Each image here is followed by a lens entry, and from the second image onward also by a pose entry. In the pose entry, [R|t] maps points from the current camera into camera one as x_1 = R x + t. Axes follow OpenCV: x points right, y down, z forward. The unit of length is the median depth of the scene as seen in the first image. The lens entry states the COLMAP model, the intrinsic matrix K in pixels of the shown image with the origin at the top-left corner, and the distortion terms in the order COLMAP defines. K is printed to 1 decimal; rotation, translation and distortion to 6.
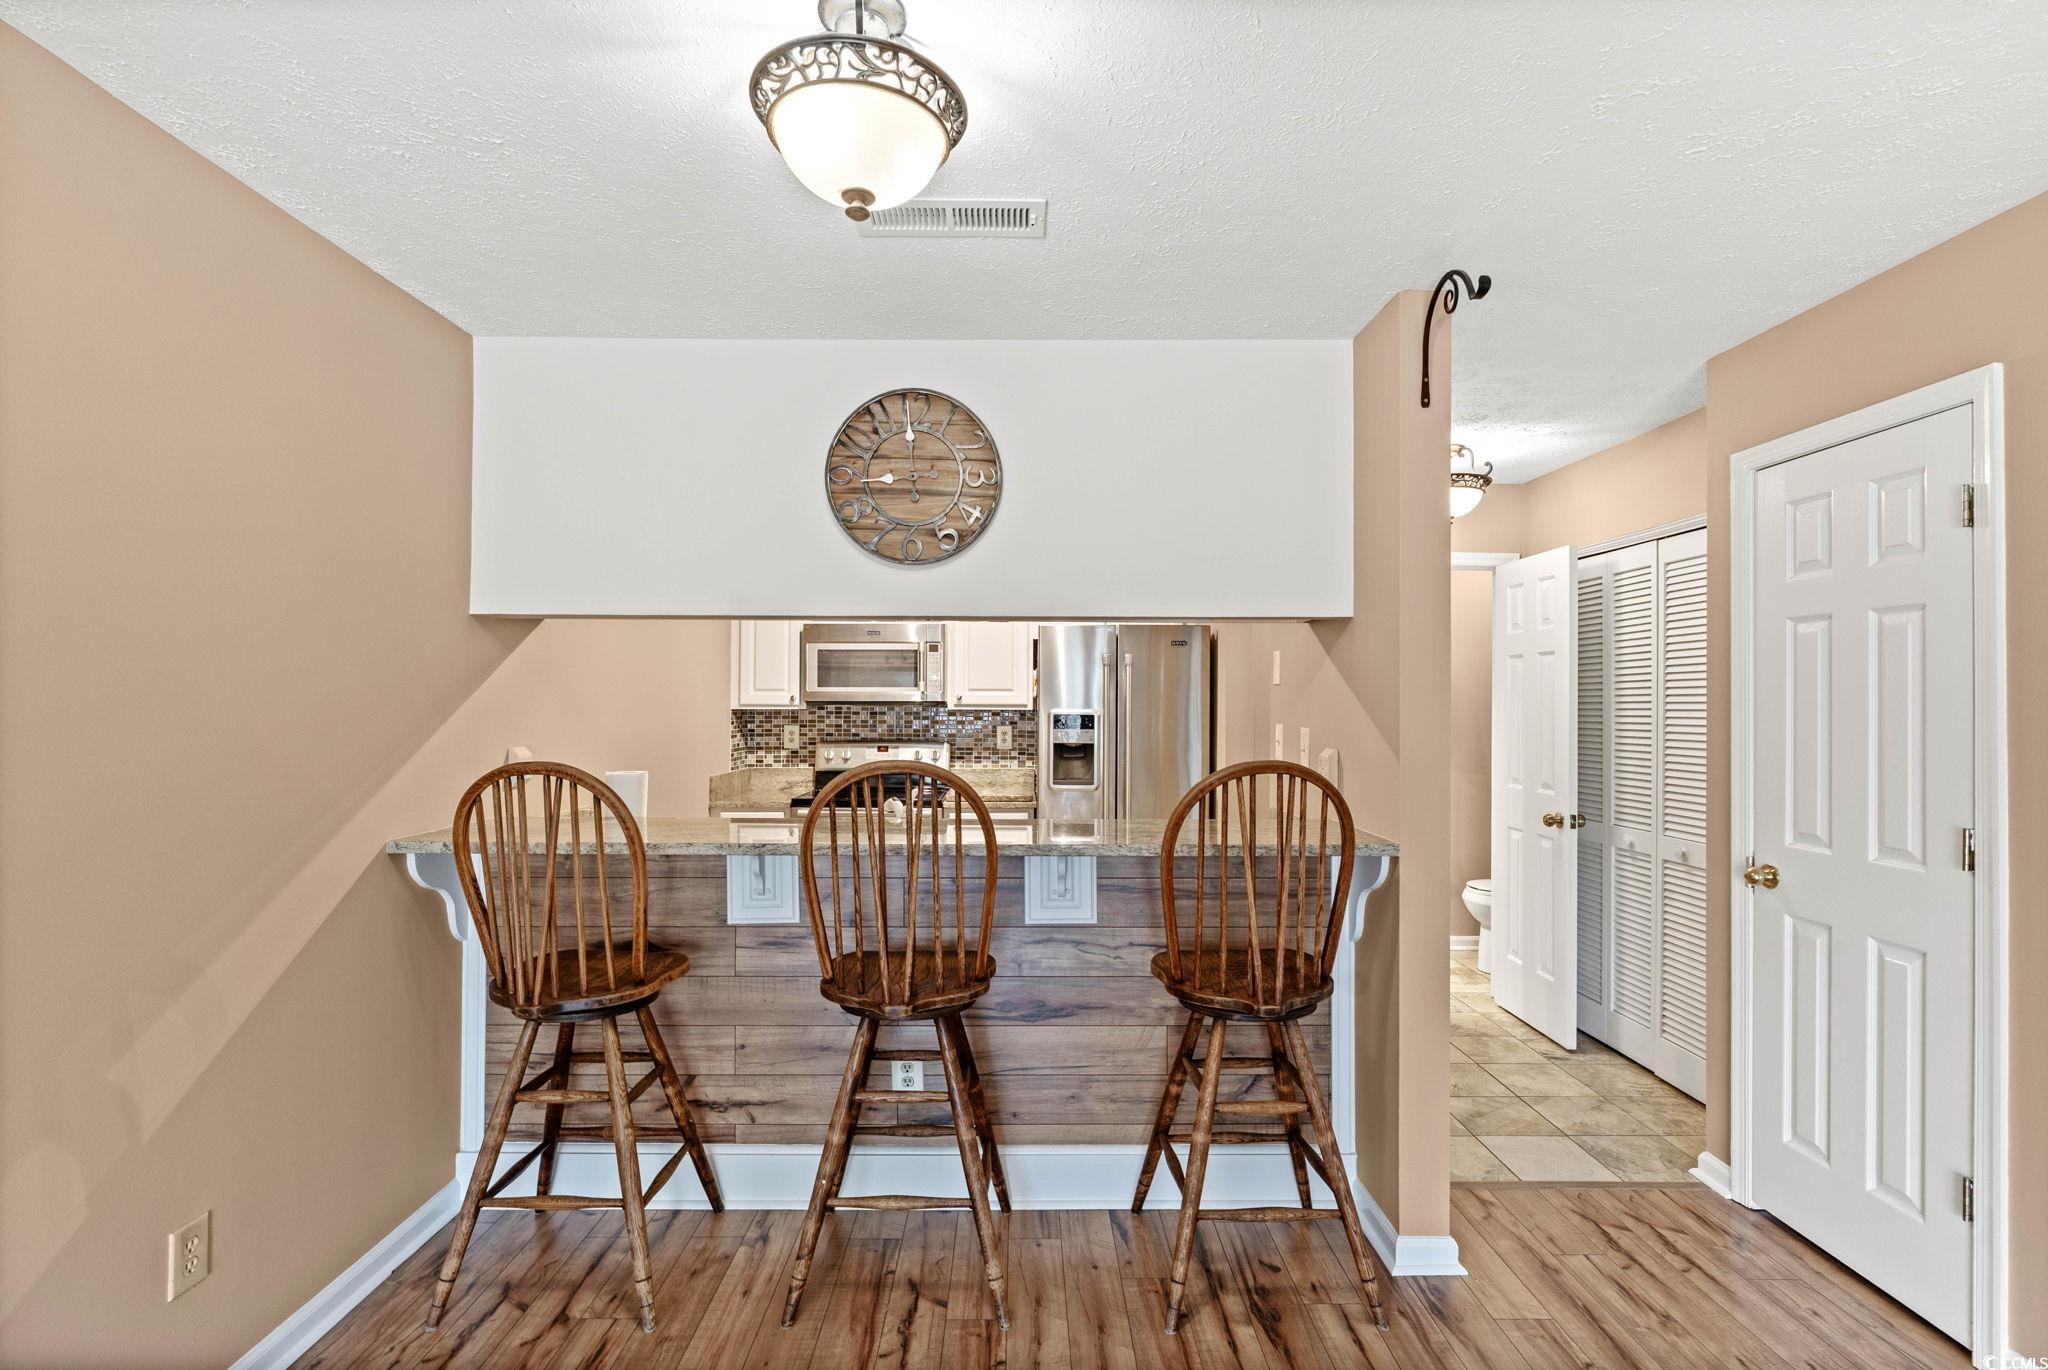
lens RADIAL K [[942.0, 0, 1021.7], [0, 942.0, 694.6], [0, 0, 1]] dist [-0.013009, 0.003929]
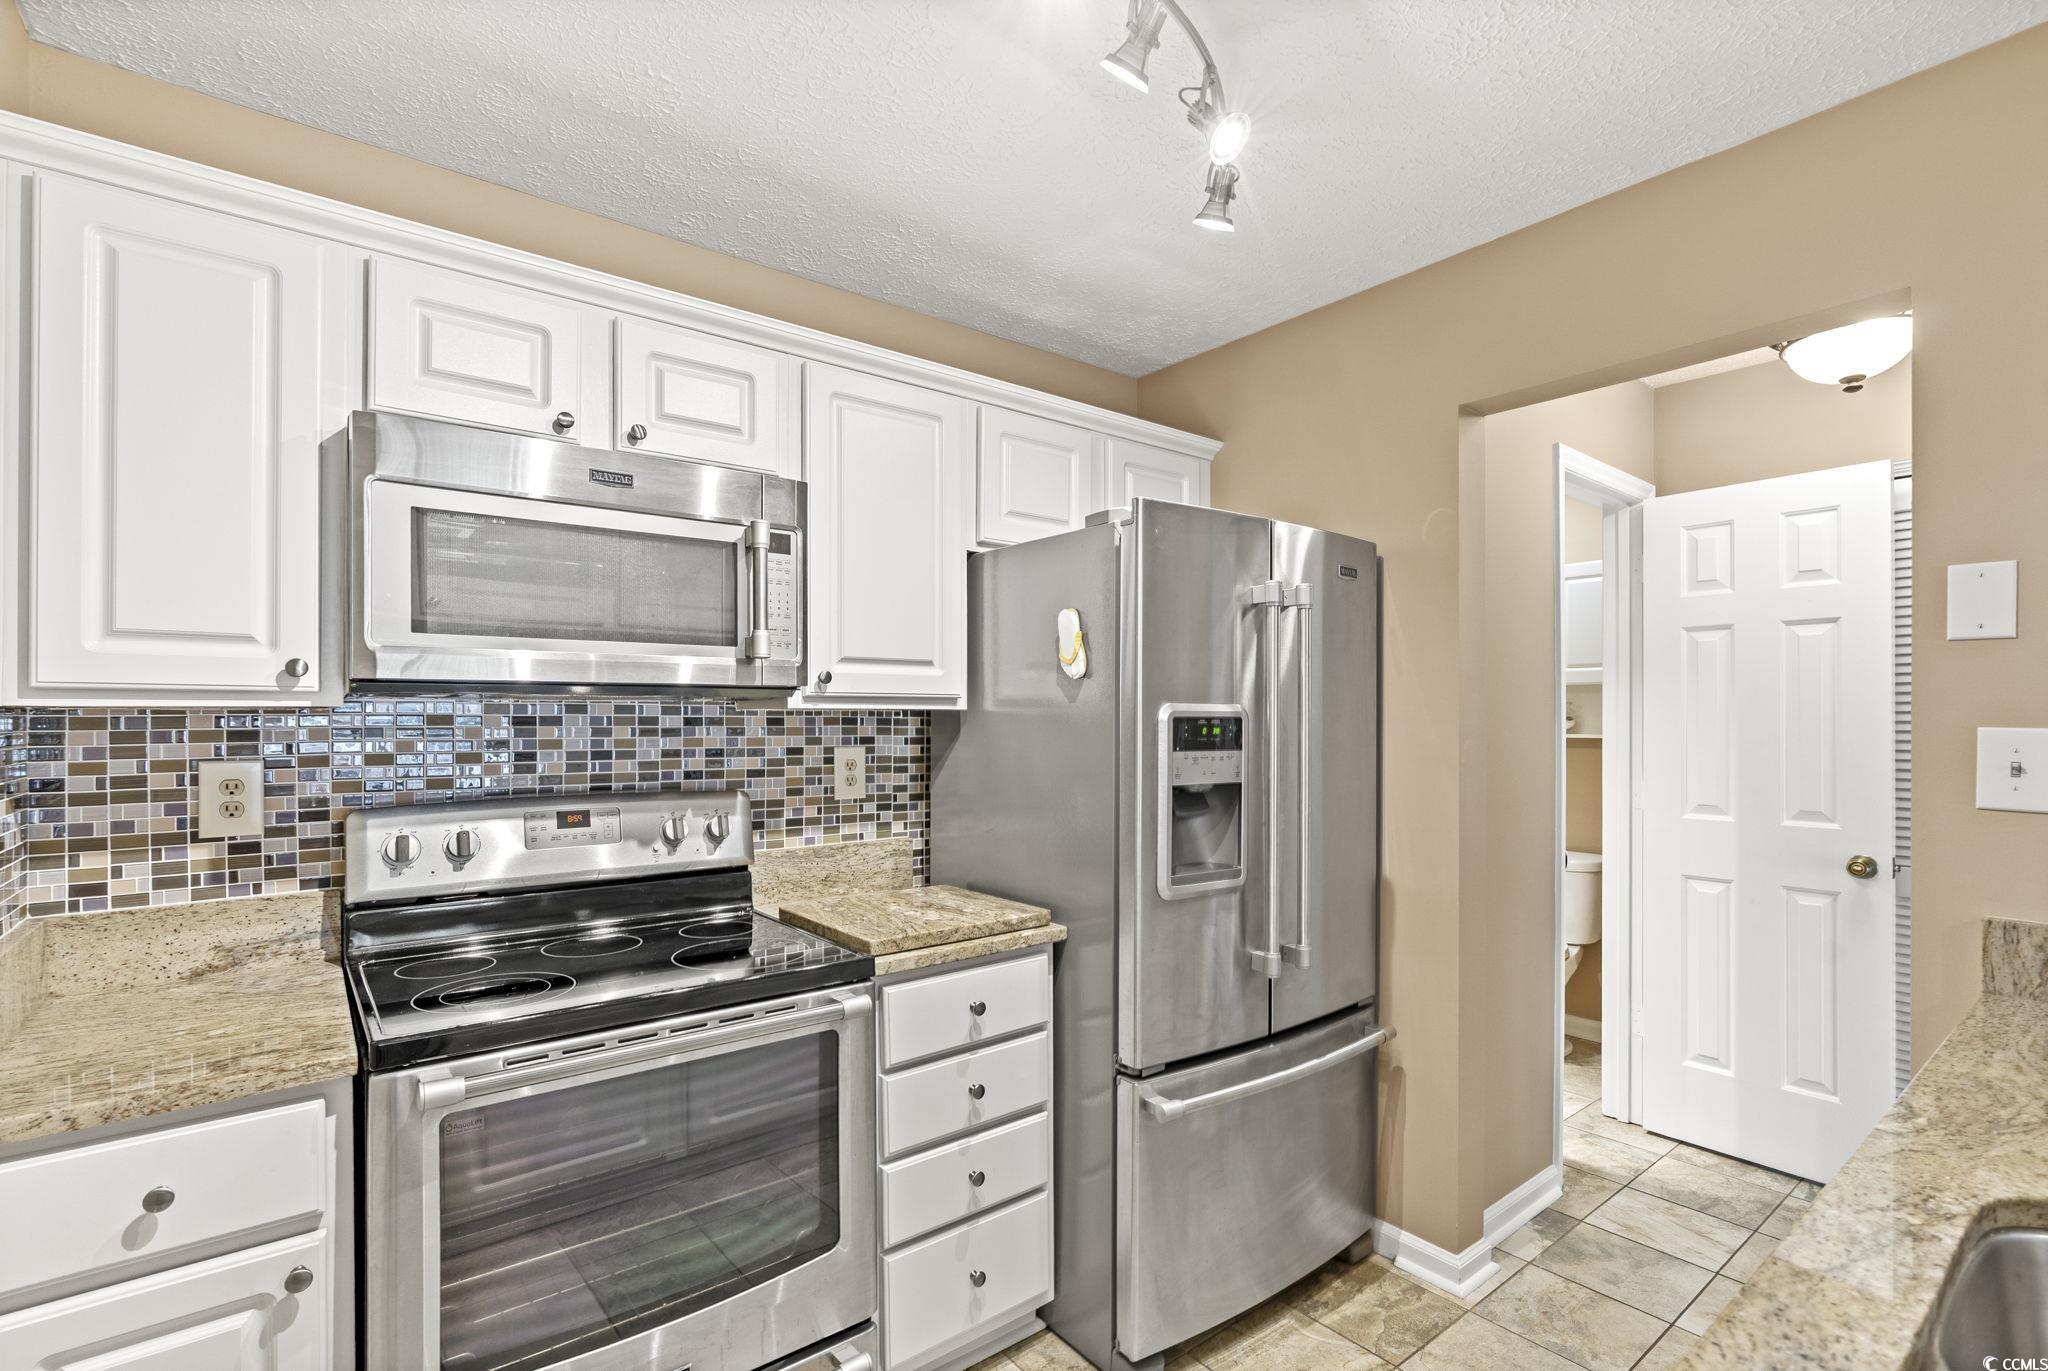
lens RADIAL K [[942.0, 0, 1020.0], [0, 942.0, 718.3], [0, 0, 1]] dist [-0.013009, 0.003929]
pose [[0.784928, -0.003358, 0.619577, -0.468675], [-0.000910, 0.999978, 0.006572, 0.033293], [-0.619586, -0.005722, 0.784908, 1.216967]]
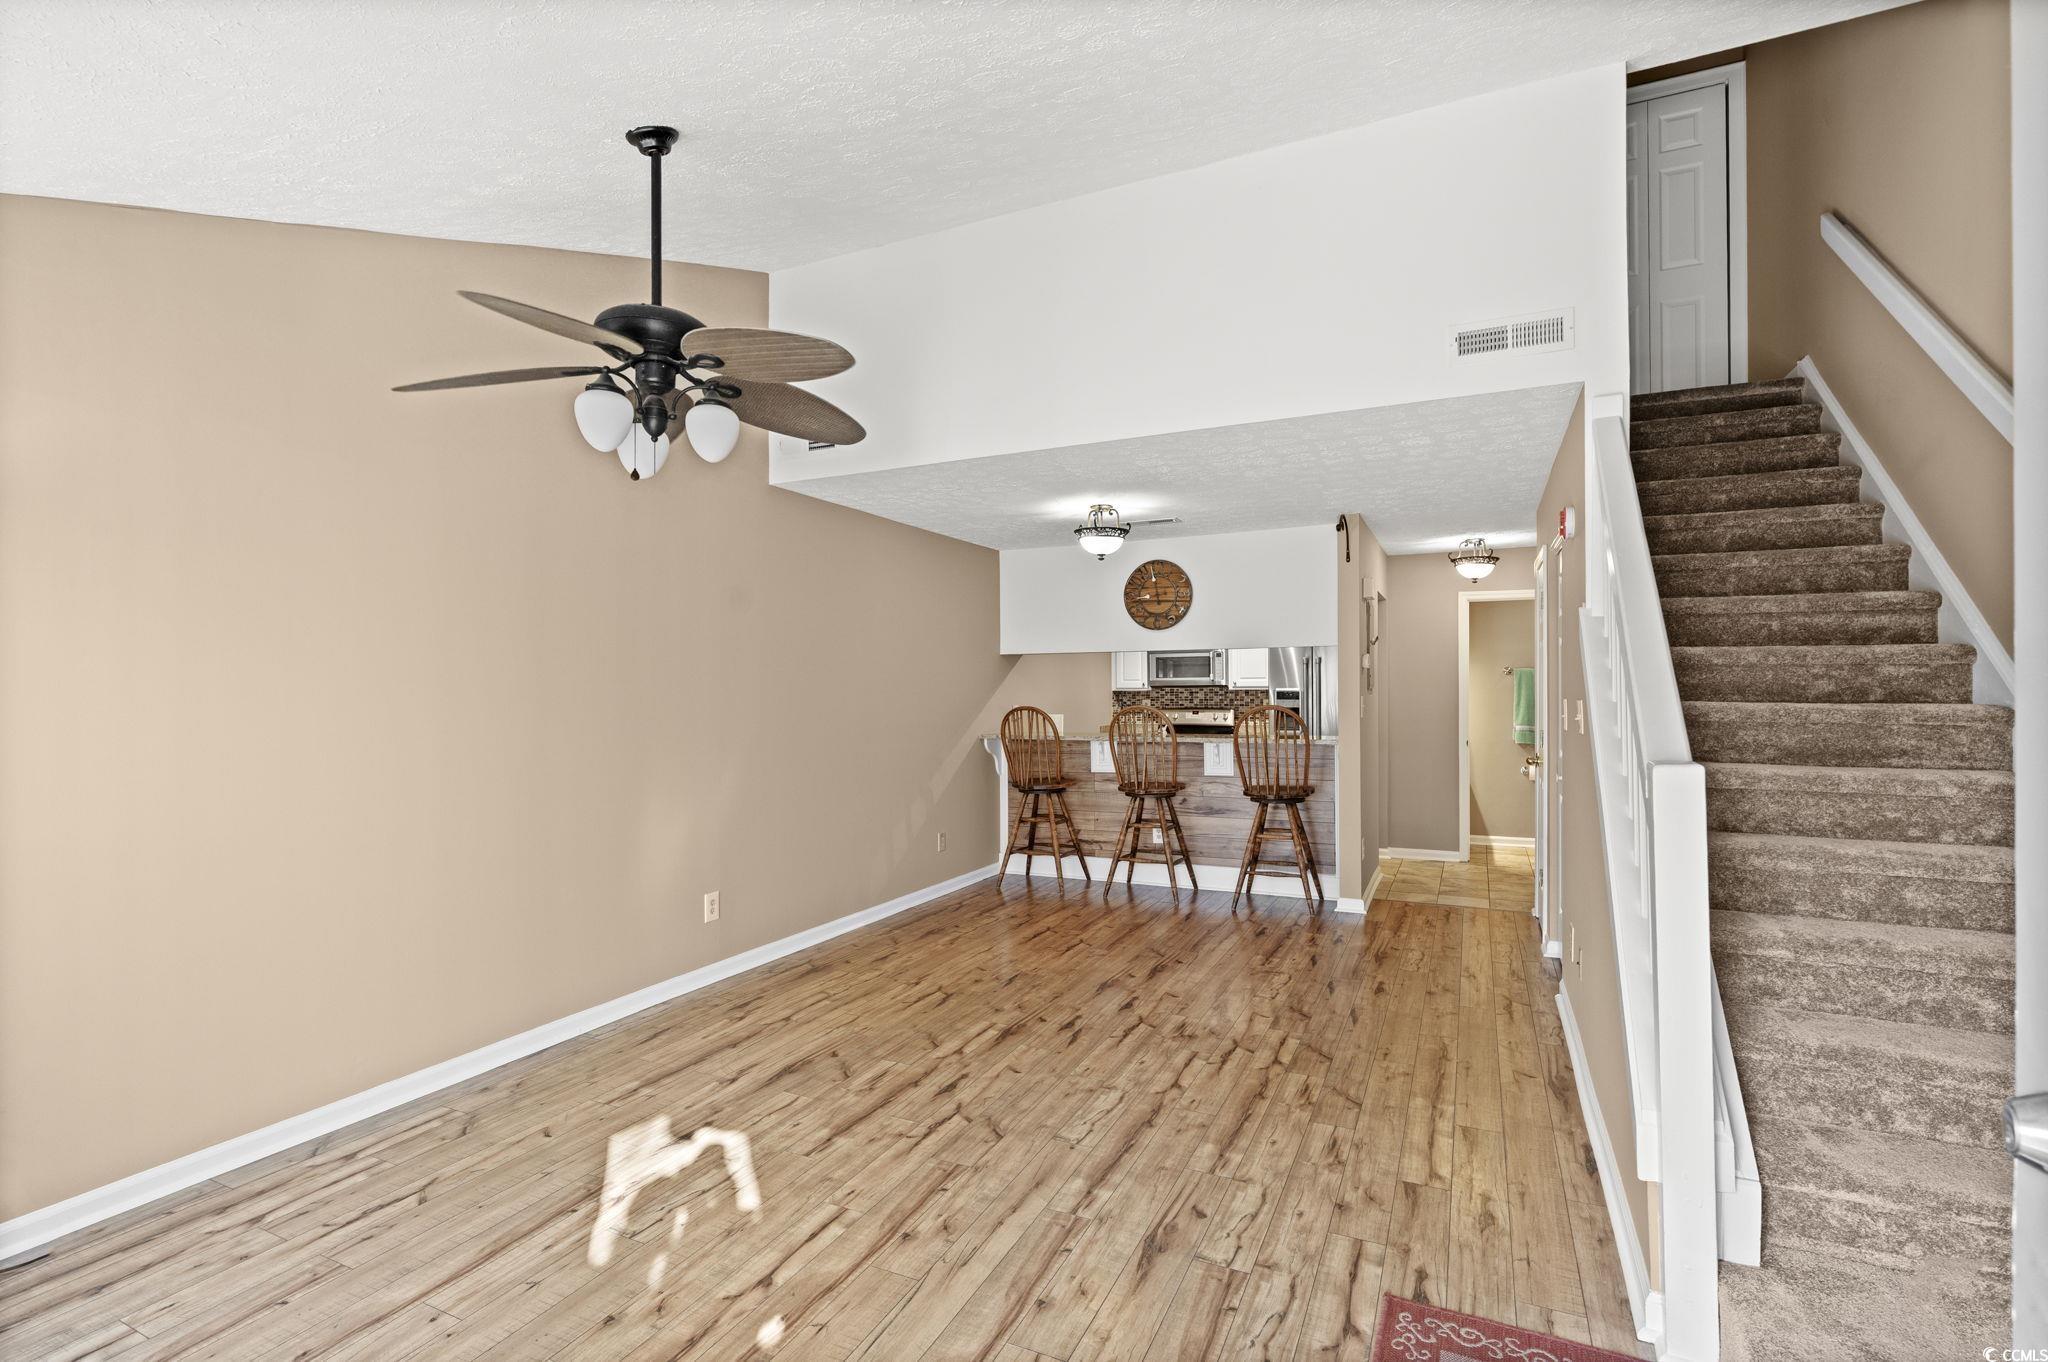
lens RADIAL K [[942.0, 0, 1031.1], [0, 942.0, 675.5], [0, 0, 1]] dist [-0.013009, 0.003929]
pose [[0.902694, -0.017111, -0.429943, 0.653042], [0.014587, 0.999852, -0.009168, 0.000429], [0.430036, 0.002004, 0.902810, -1.402913]]
